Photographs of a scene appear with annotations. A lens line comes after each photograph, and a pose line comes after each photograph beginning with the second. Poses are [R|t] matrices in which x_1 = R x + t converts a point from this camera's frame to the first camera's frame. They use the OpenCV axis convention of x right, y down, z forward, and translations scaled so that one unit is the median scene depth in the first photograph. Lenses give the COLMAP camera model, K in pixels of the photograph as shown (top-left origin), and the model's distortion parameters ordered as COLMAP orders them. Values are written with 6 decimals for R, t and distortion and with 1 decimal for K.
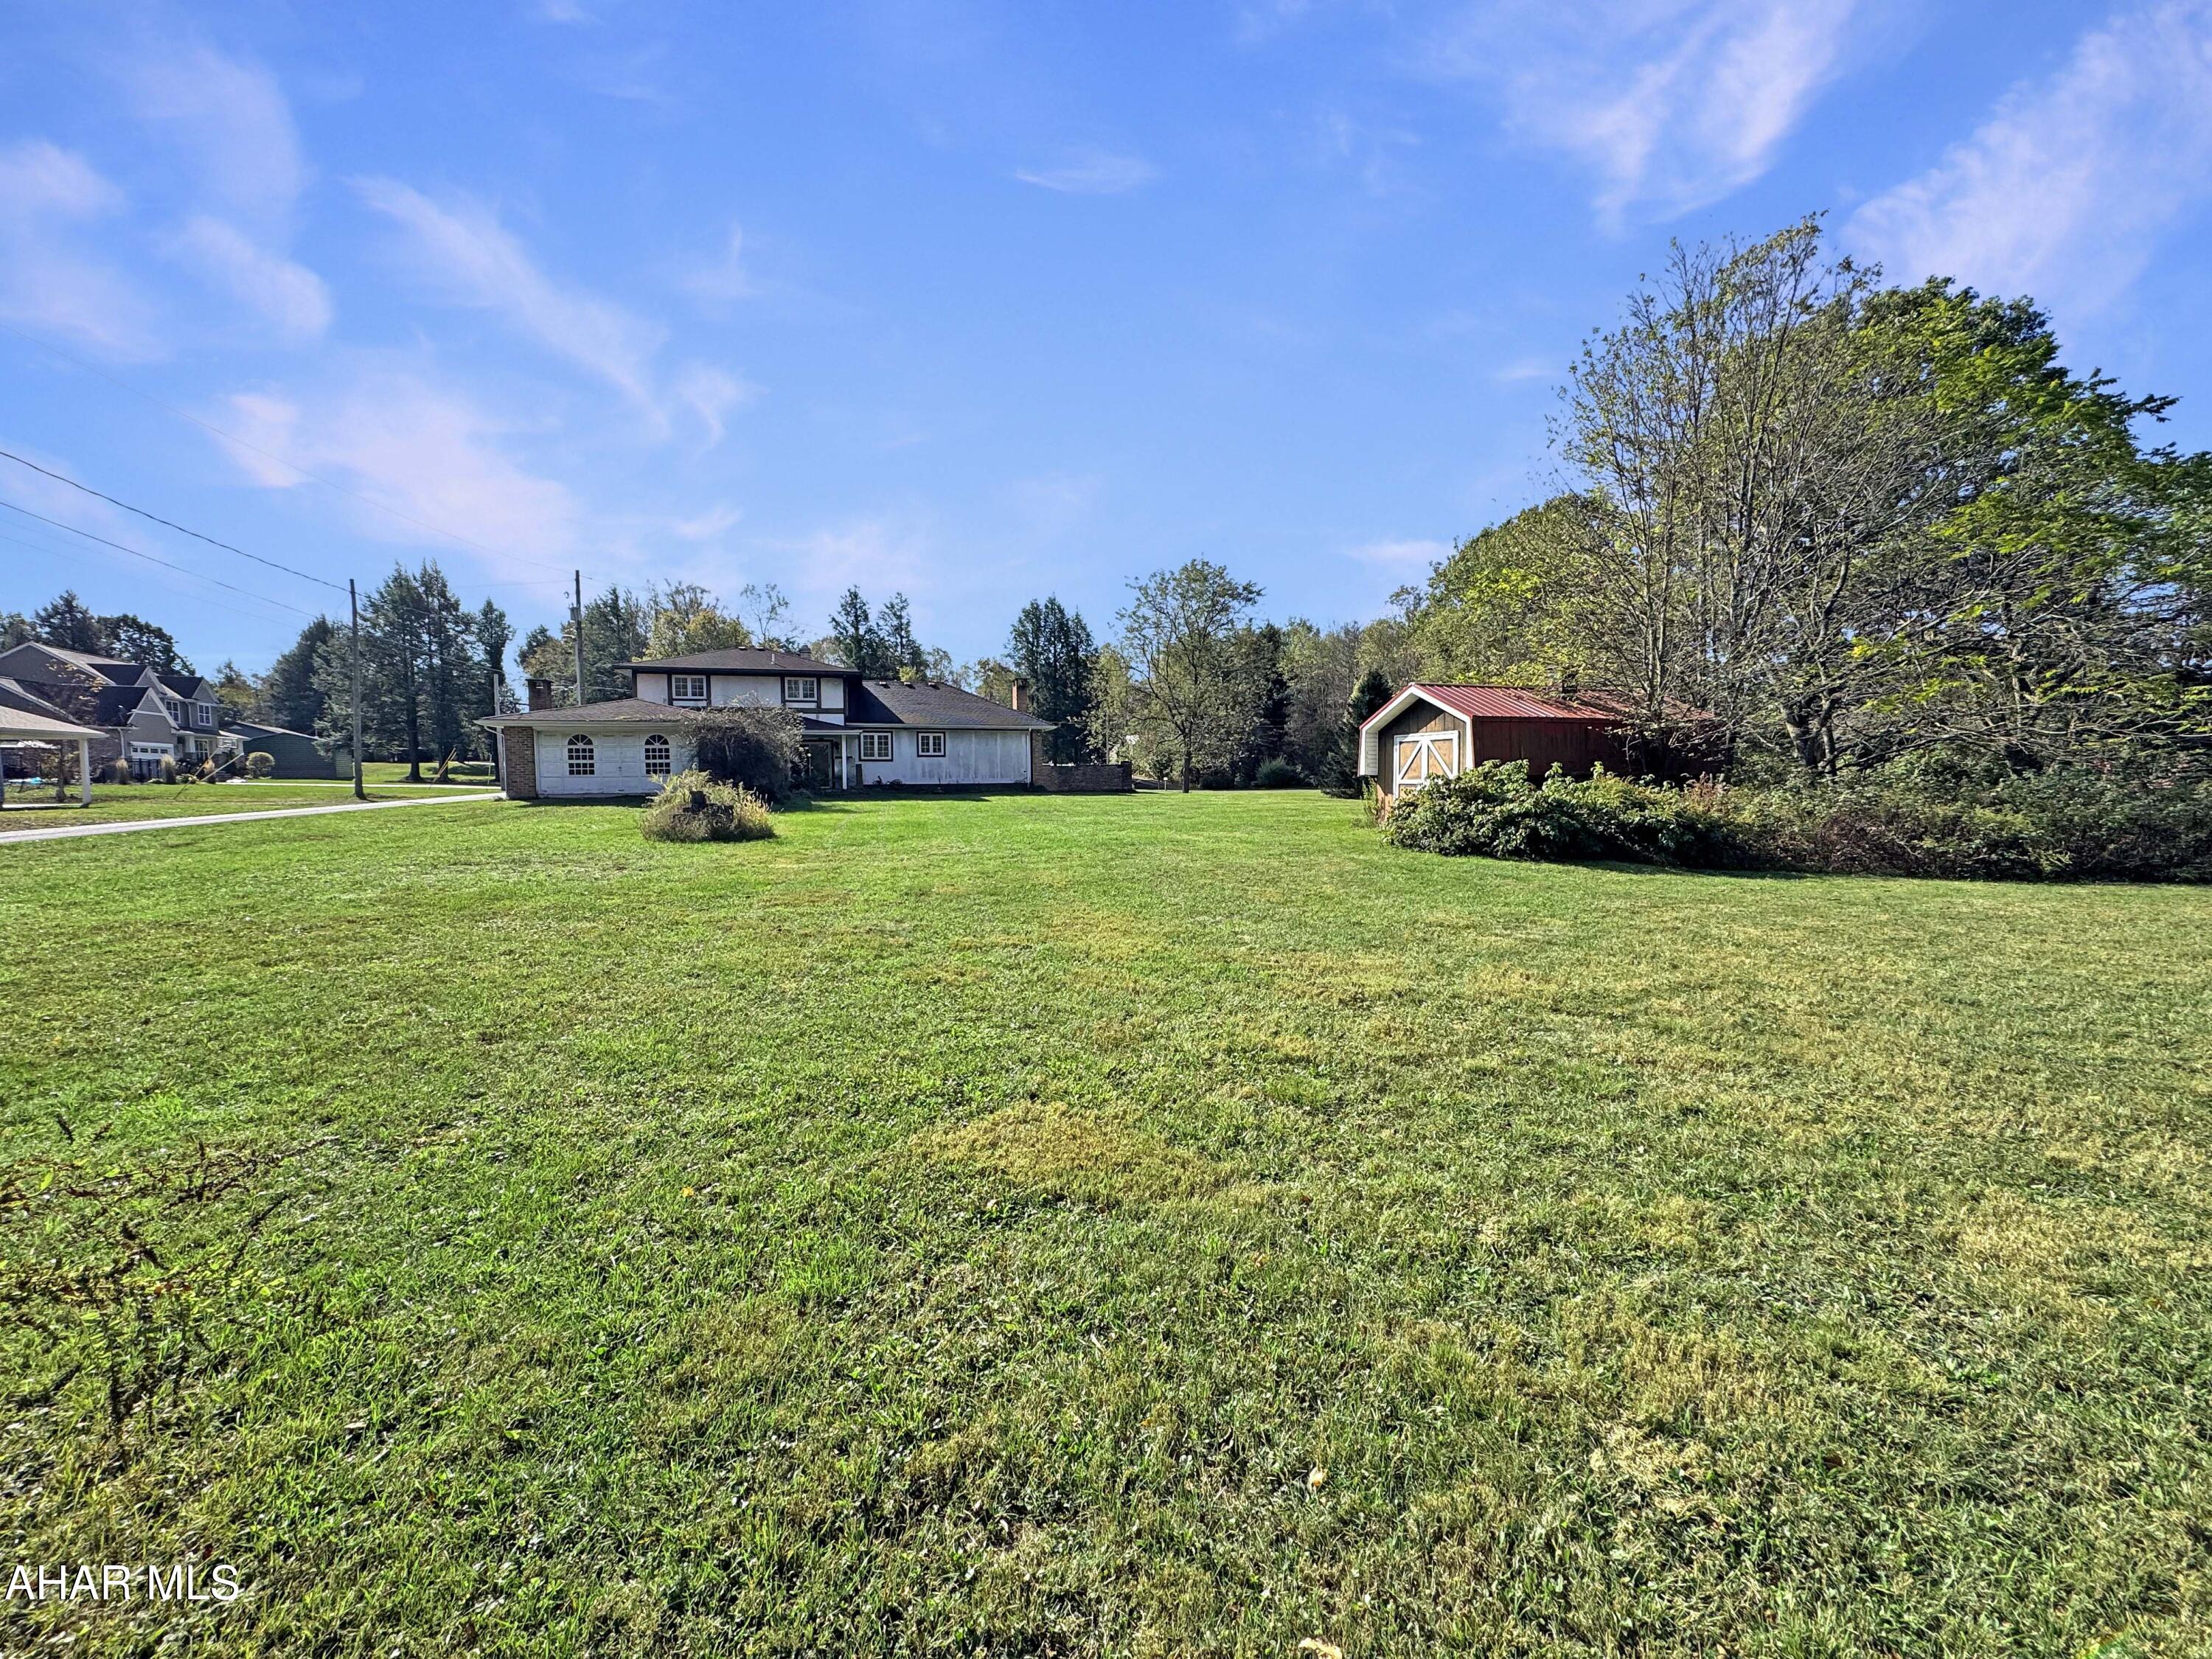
lens RADIAL K [[873.3, 0, 1112.2], [0, 873.3, 818.3], [0, 0, 1]] dist [-0.010586, 0.000498]
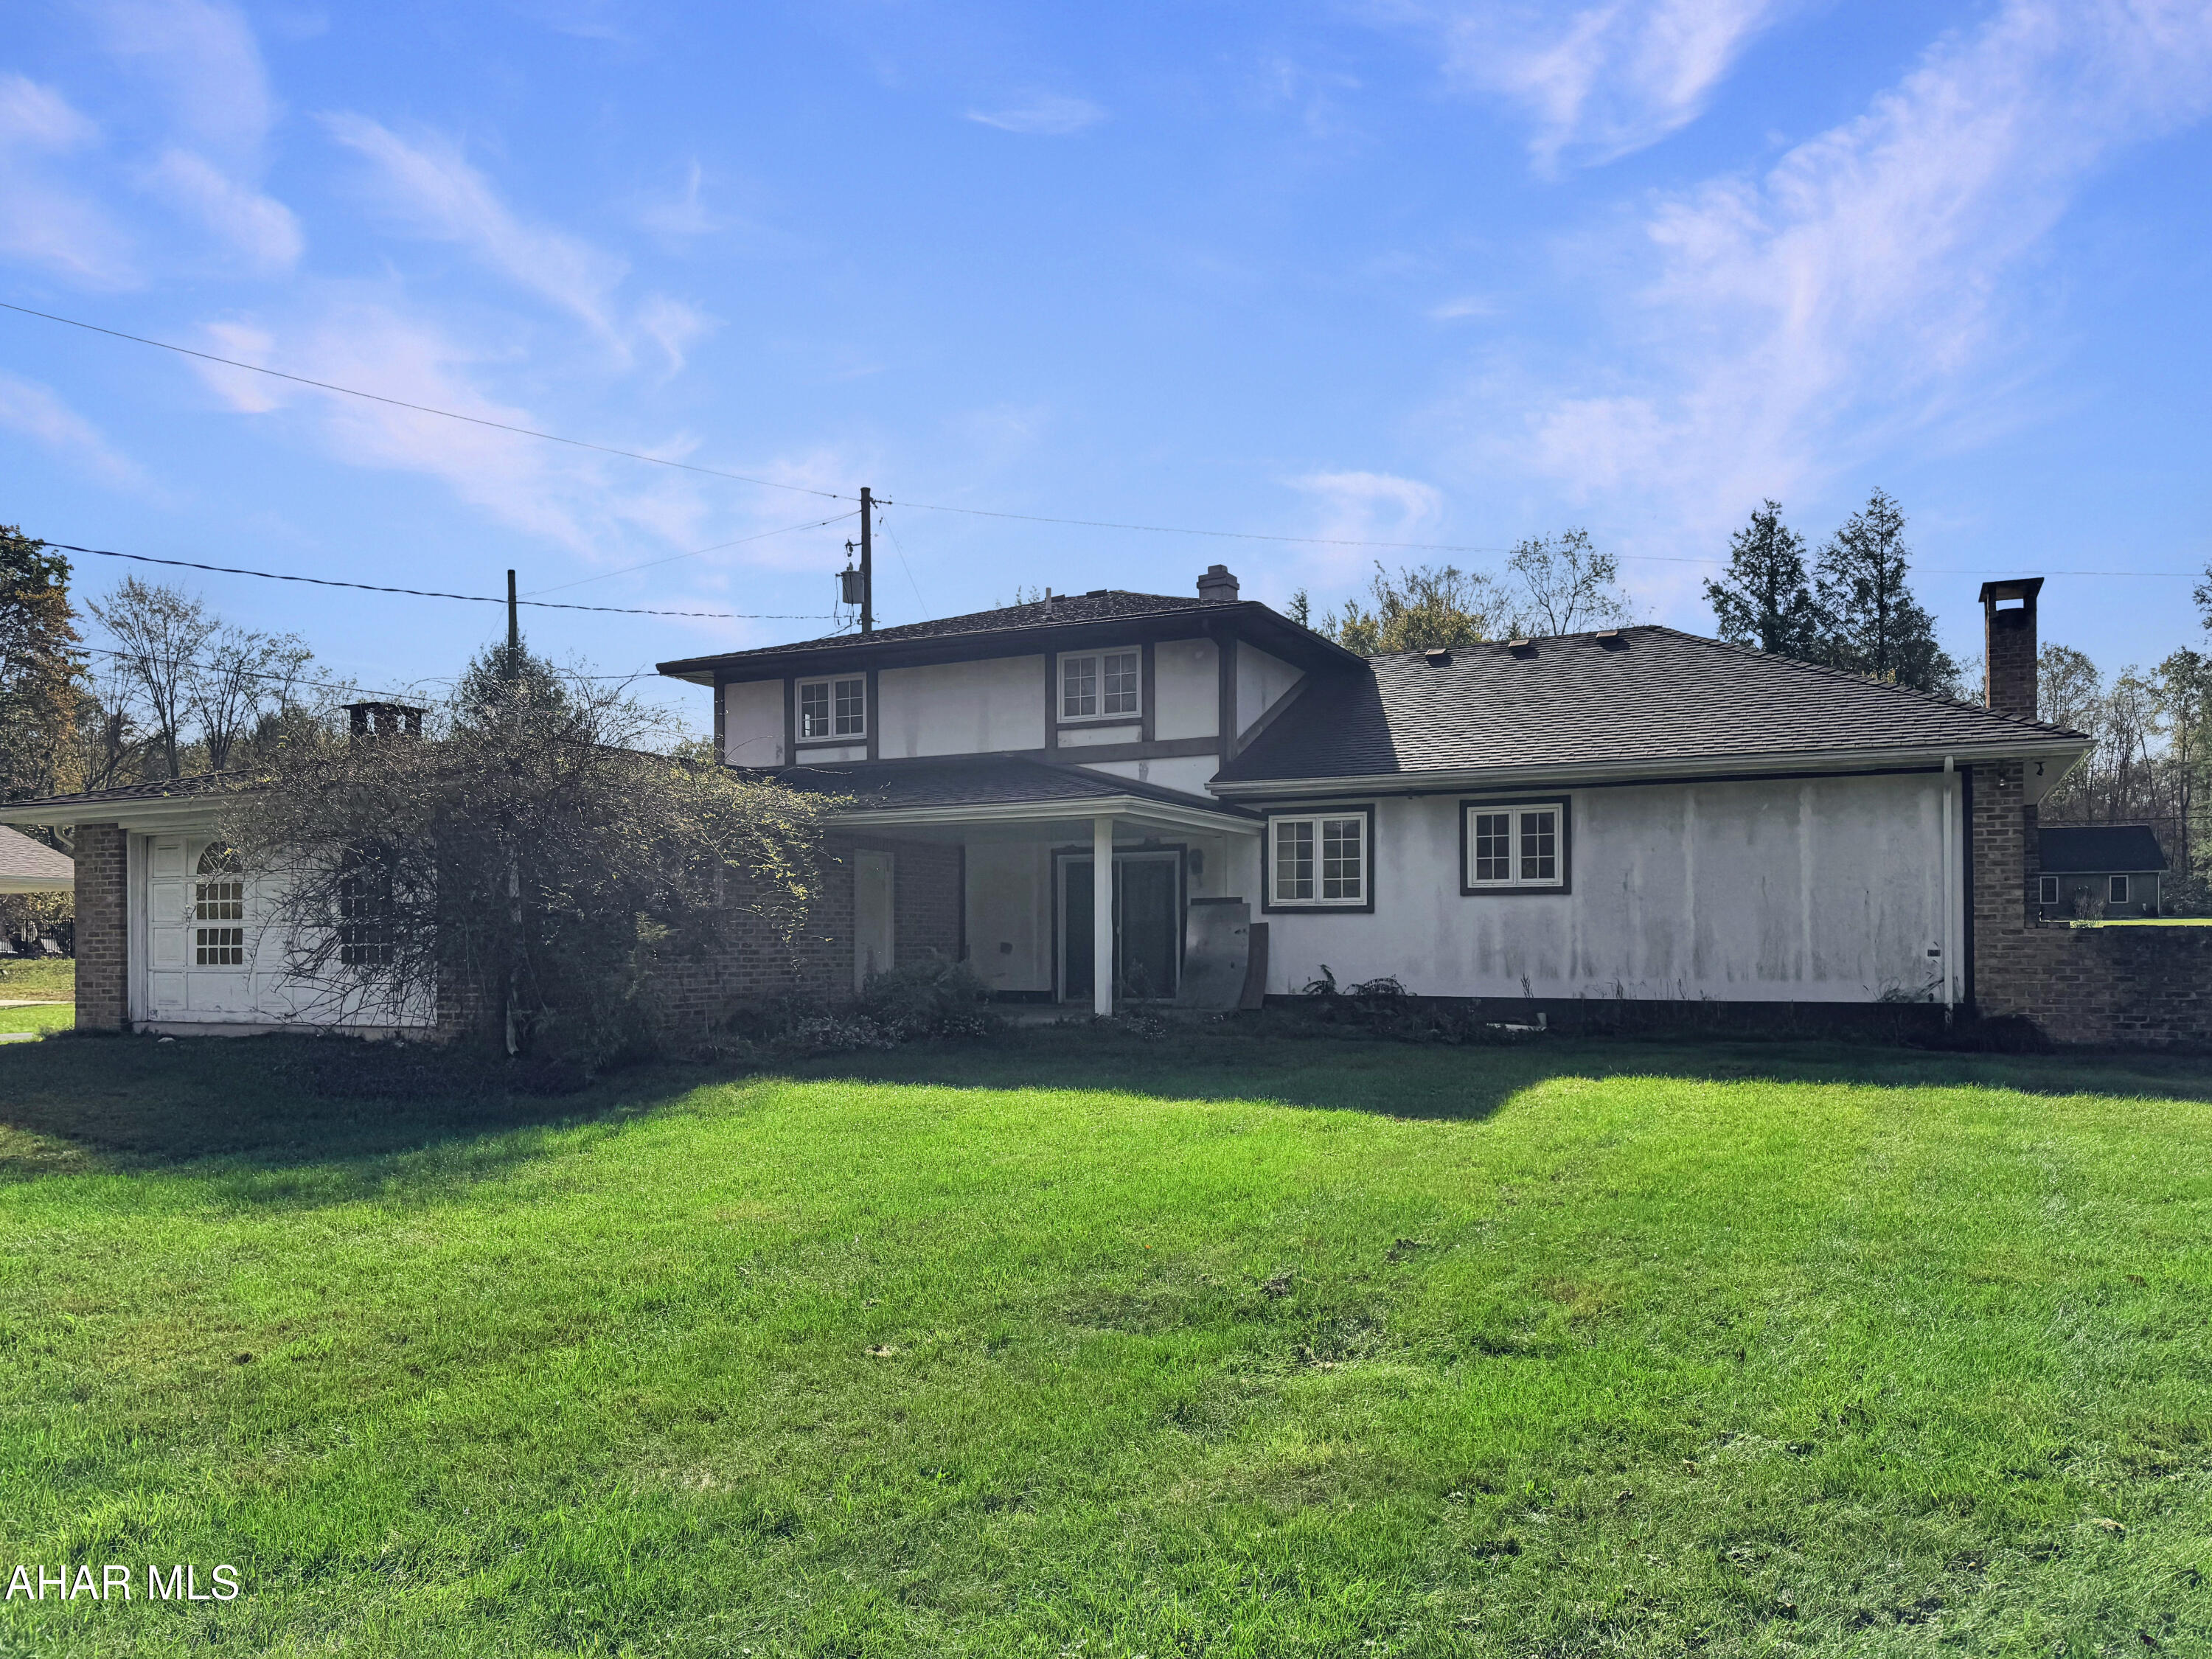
lens RADIAL K [[1580.2, 0, 1098.5], [0, 1580.2, 847.3], [0, 0, 1]] dist [0.023601, -0.000401]
pose [[0.708118, -0.039773, -0.704973, 0.015713], [-0.036390, 0.995030, -0.092690, -0.014799], [0.705155, 0.091289, 0.703152, 0.236771]]
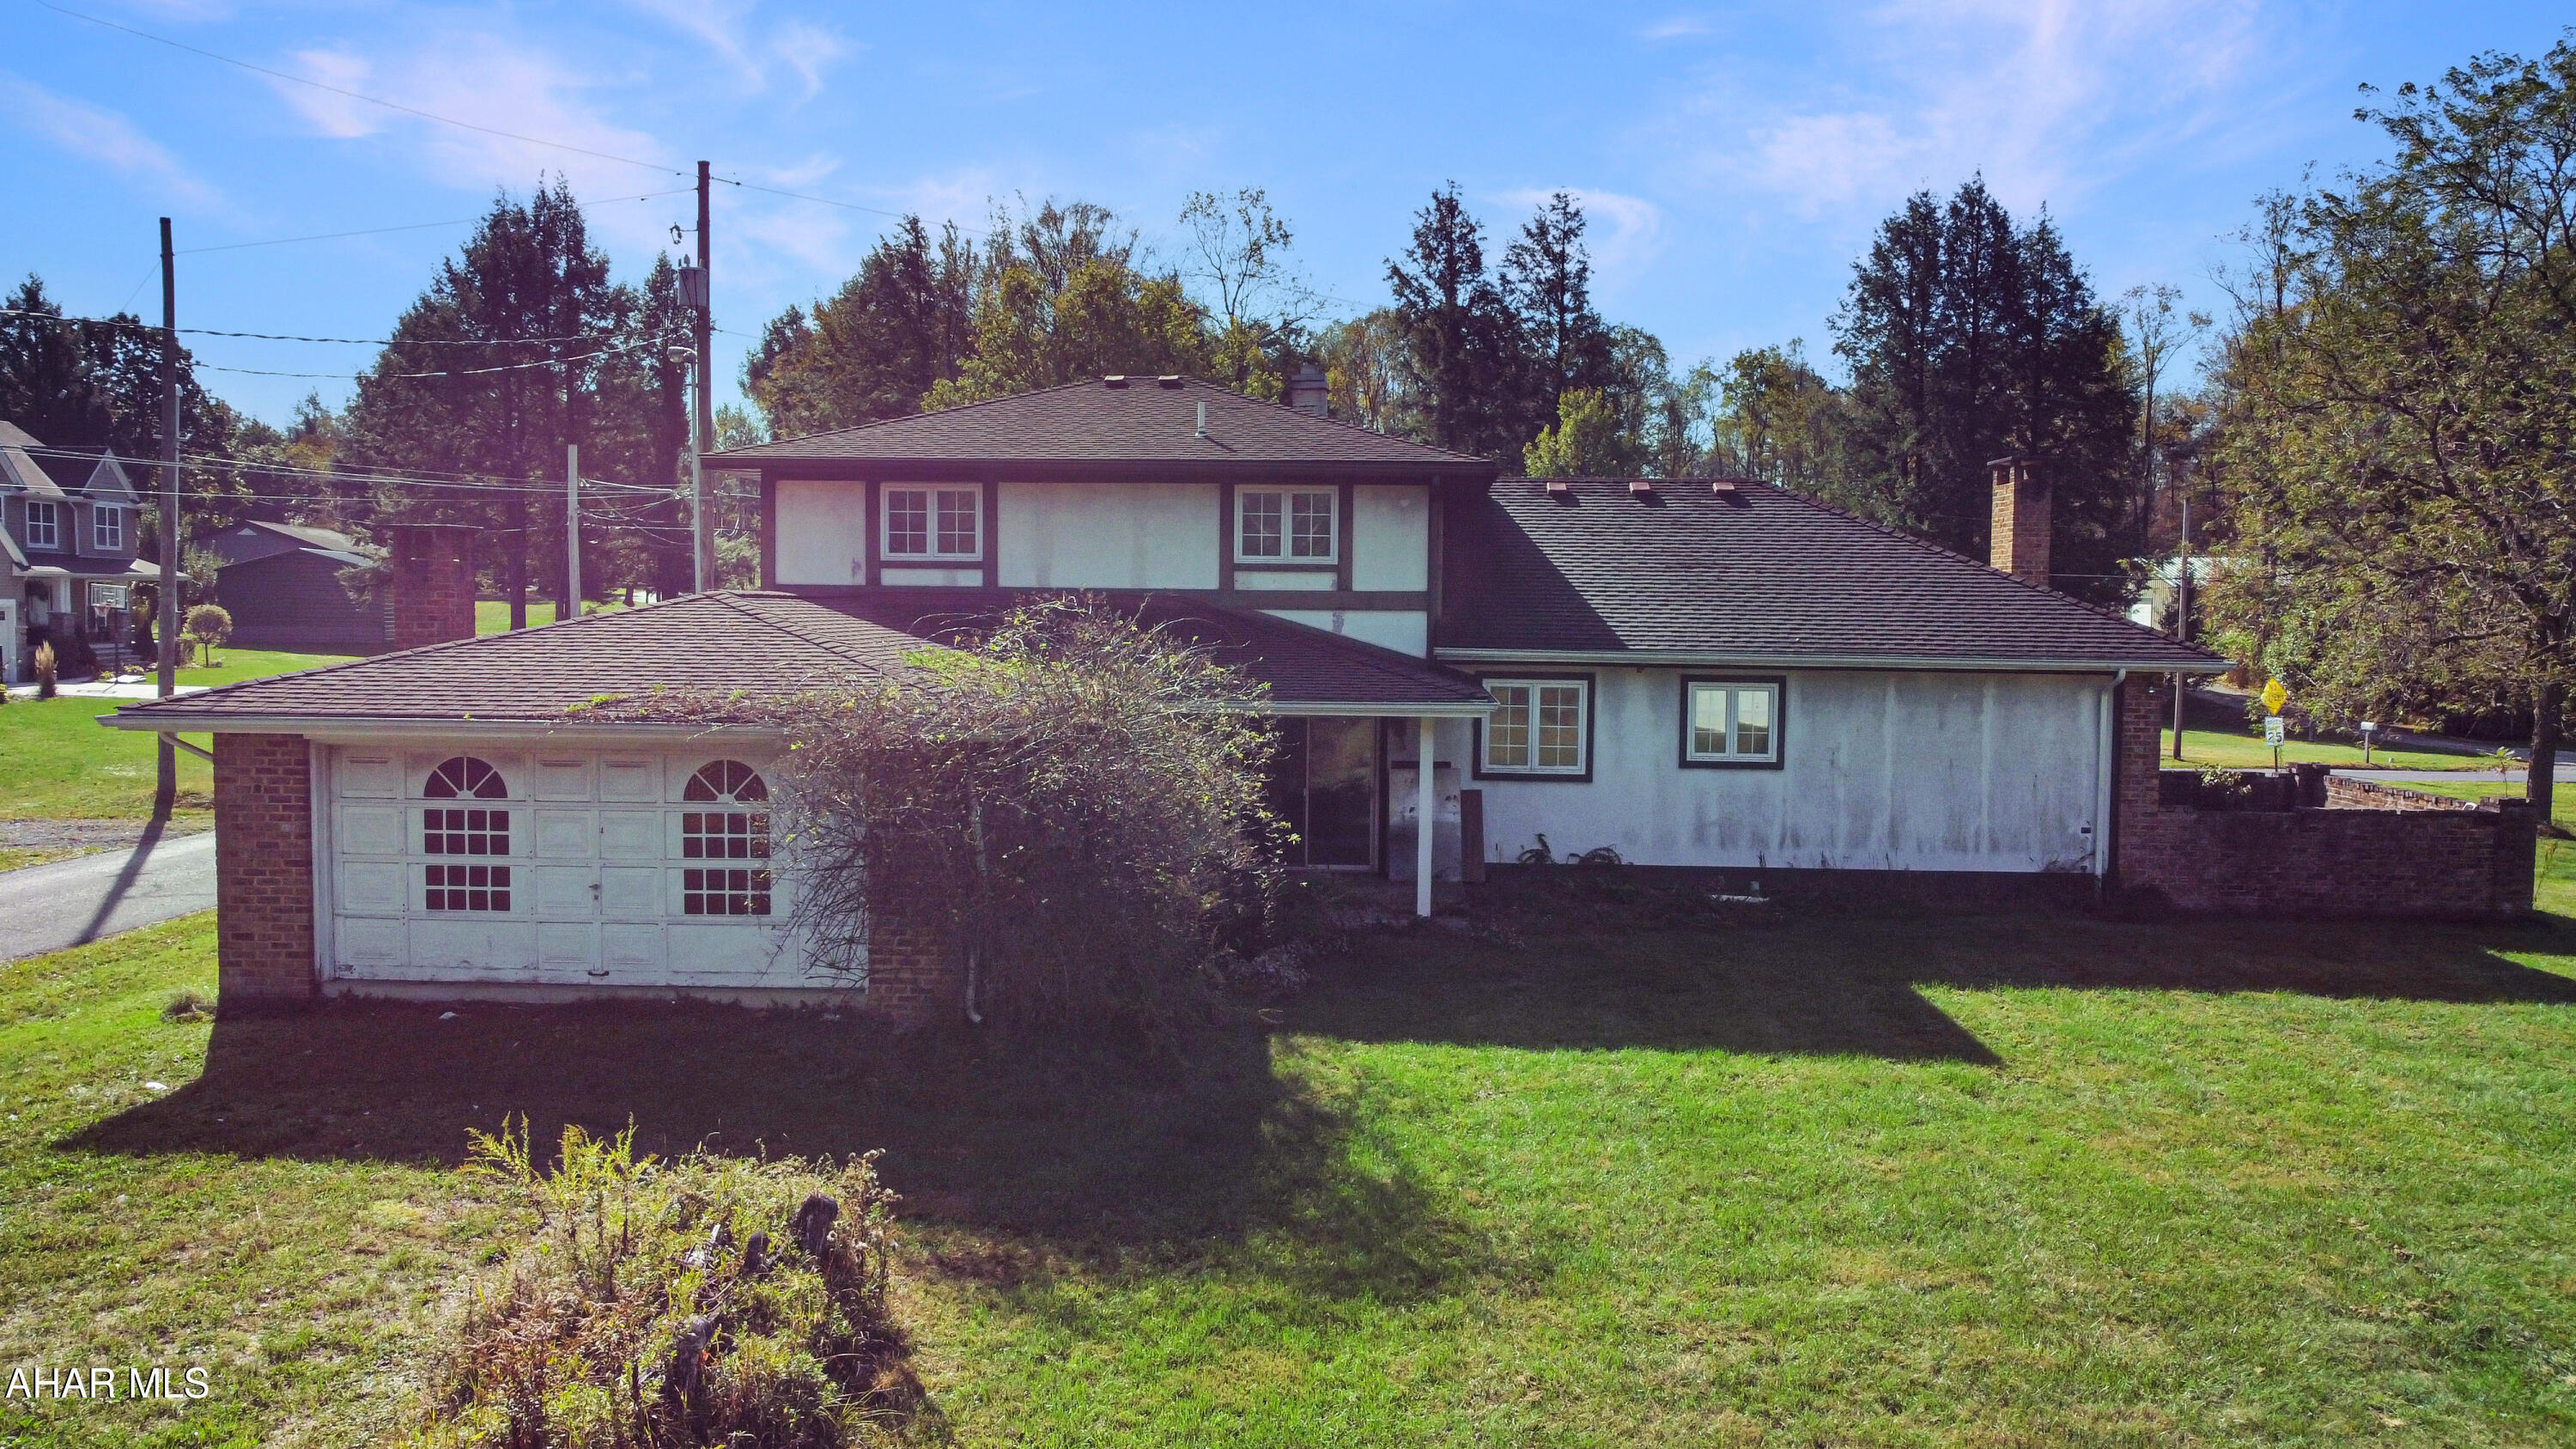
lens RADIAL K [[1943.4, 0, 1282.0], [0, 1943.4, 705.2], [0, 0, 1]] dist [-0.010264, -0.005593]
pose [[0.936030, 0.036893, -0.349981, -0.051979], [-0.035989, 0.999311, 0.009088, -0.037037], [0.350075, 0.004089, 0.936713, 0.157689]]
